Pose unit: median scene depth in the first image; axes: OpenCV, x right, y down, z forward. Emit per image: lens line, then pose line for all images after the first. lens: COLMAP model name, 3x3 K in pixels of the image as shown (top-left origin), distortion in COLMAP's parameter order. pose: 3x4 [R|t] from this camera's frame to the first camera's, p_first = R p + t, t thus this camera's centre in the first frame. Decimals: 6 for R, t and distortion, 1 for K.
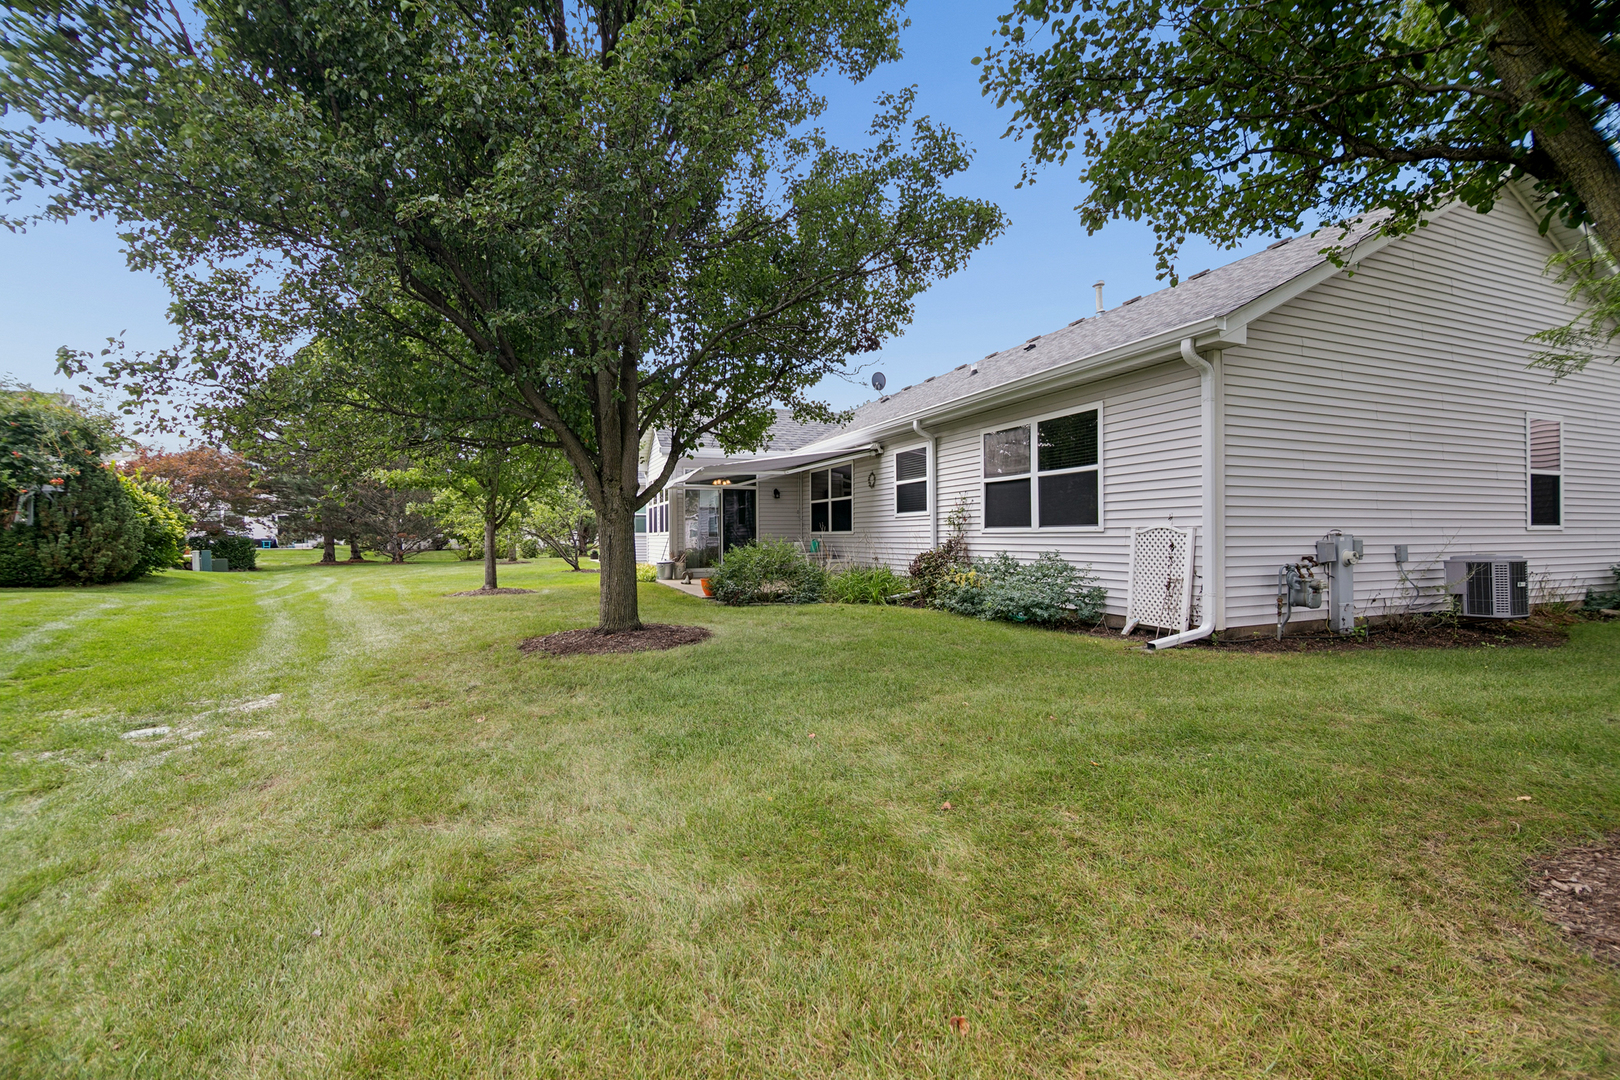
lens RADIAL K [[731.6, 0, 806.5], [0, 731.6, 538.0], [0, 0, 1]] dist [-0.013774, -0.005097]
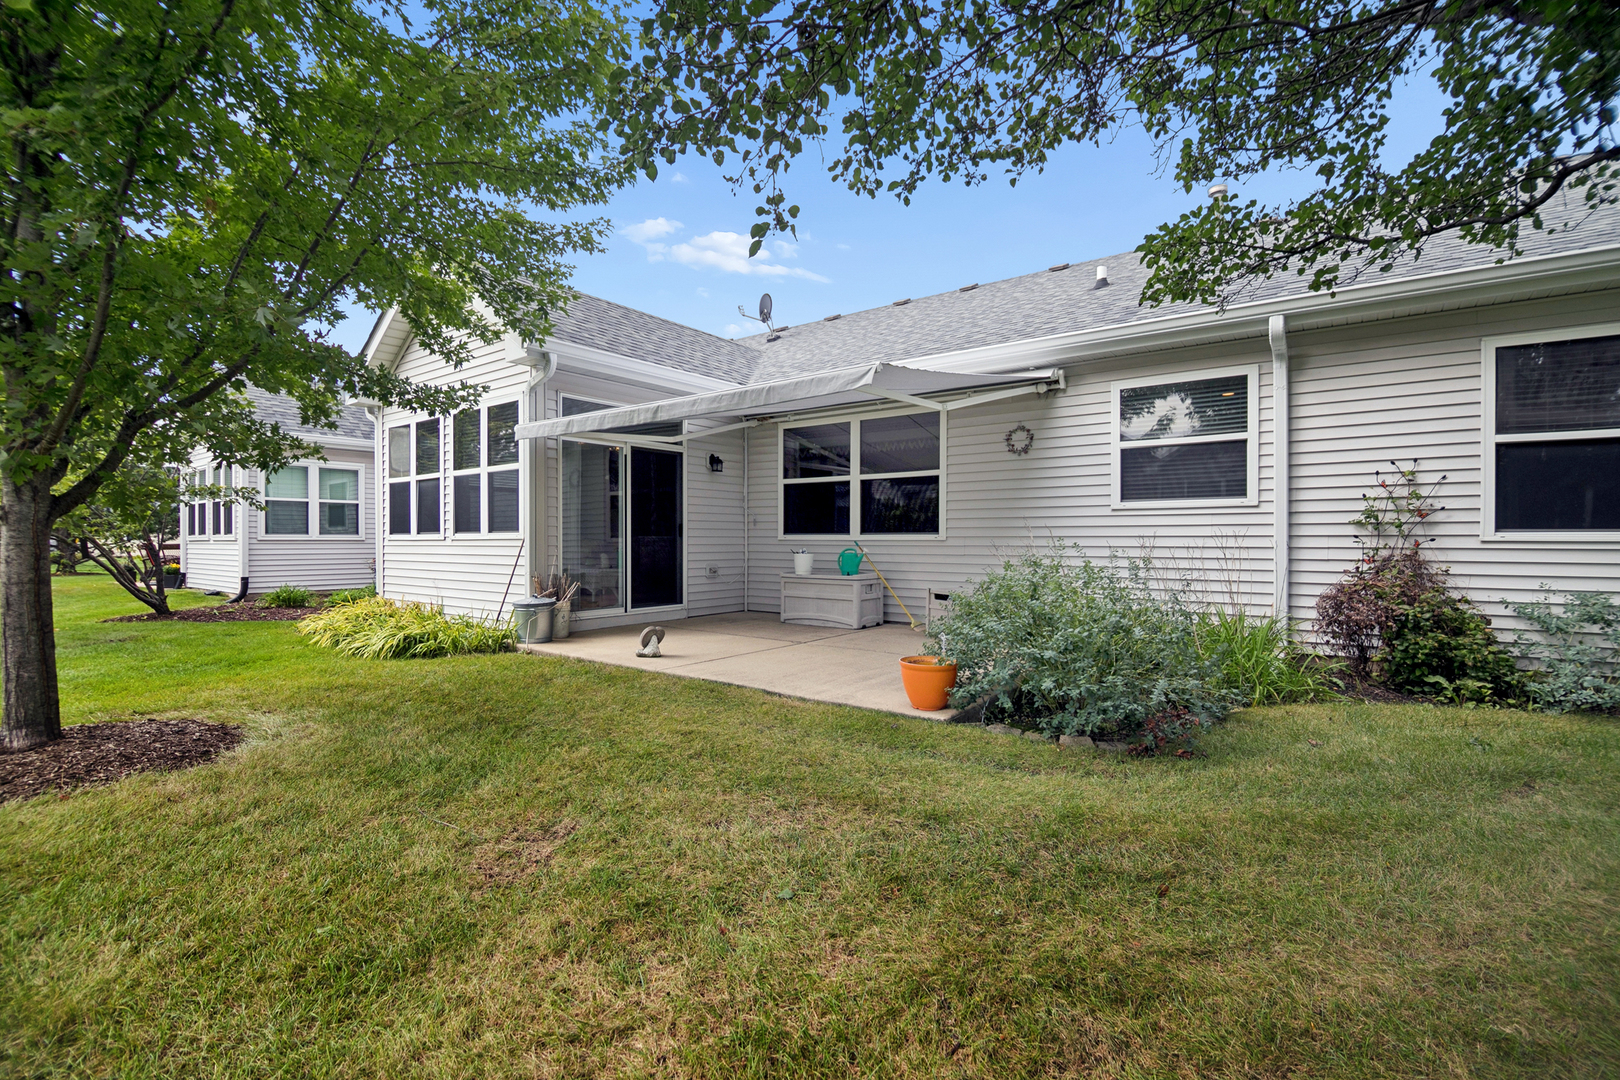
lens RADIAL K [[731.6, 0, 814.1], [0, 731.6, 543.6], [0, 0, 1]] dist [-0.013774, -0.005097]
pose [[0.846279, 0.006711, 0.532697, -0.345912], [-0.005368, 0.999977, -0.004069, -0.000567], [-0.532712, 0.000584, 0.846296, 0.676411]]
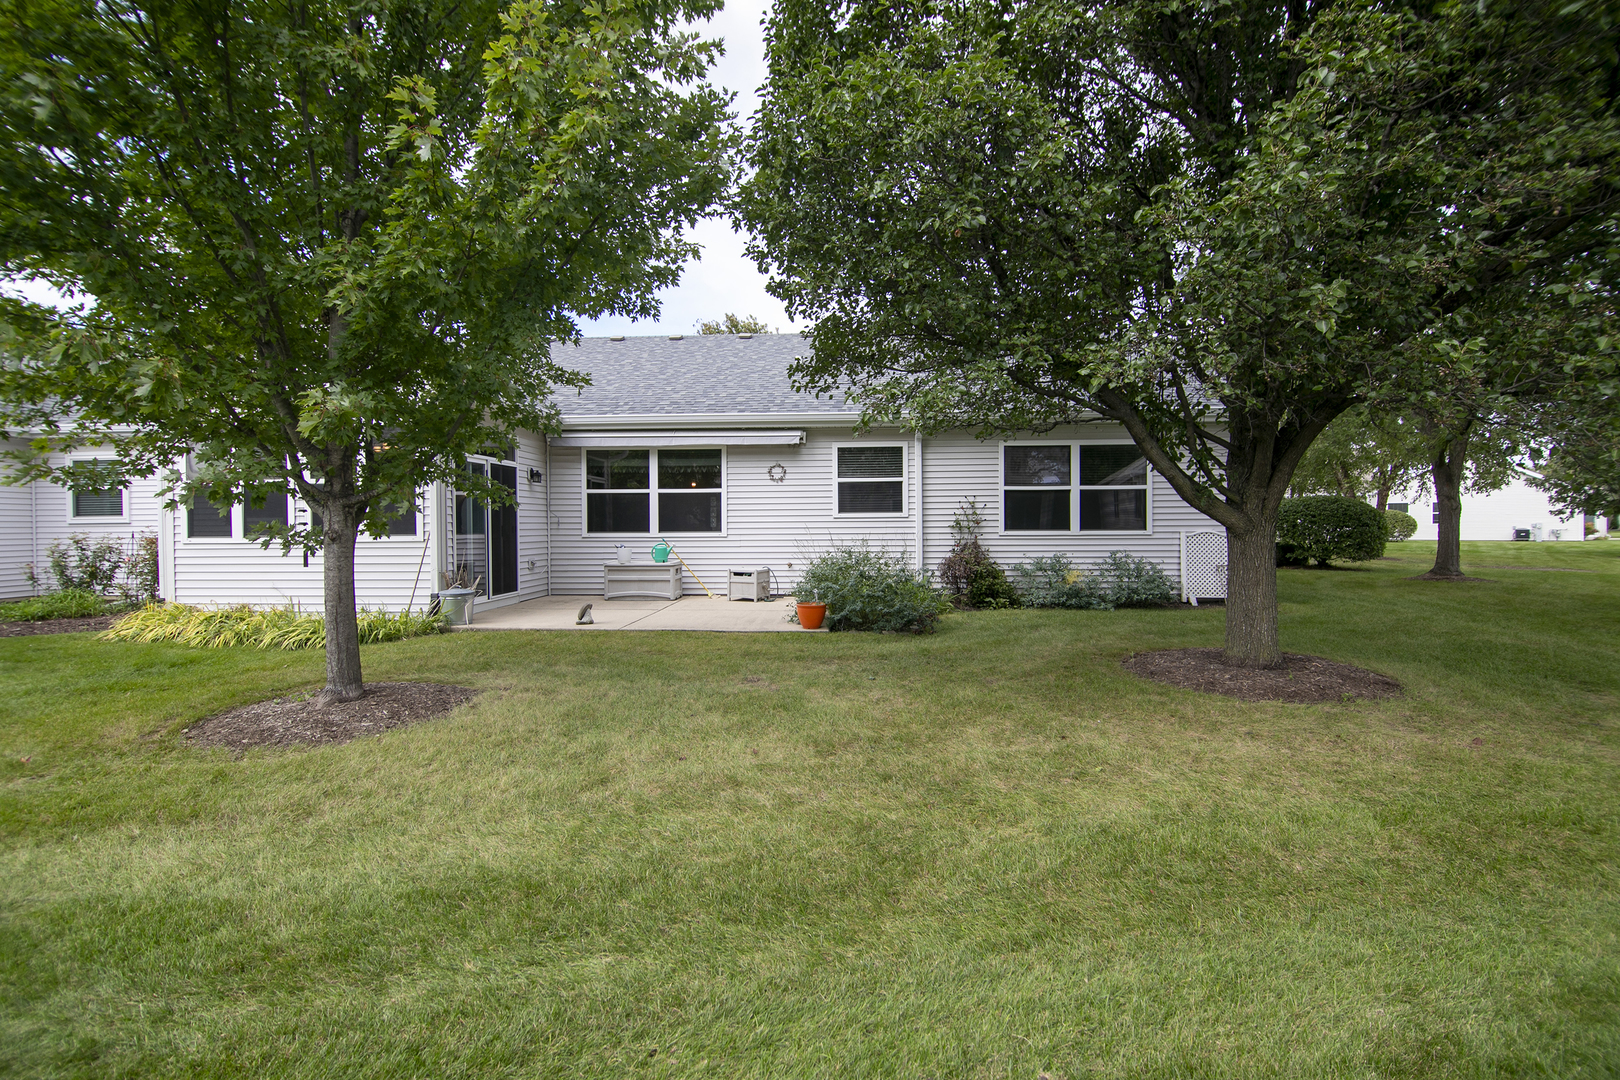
lens RADIAL K [[731.6, 0, 811.6], [0, 731.6, 537.4], [0, 0, 1]] dist [-0.013774, -0.005097]
pose [[0.377752, -0.004440, 0.925896, -0.724804], [0.007423, 0.999971, 0.001767, -0.006553], [-0.925877, 0.006205, 0.377774, 0.695637]]
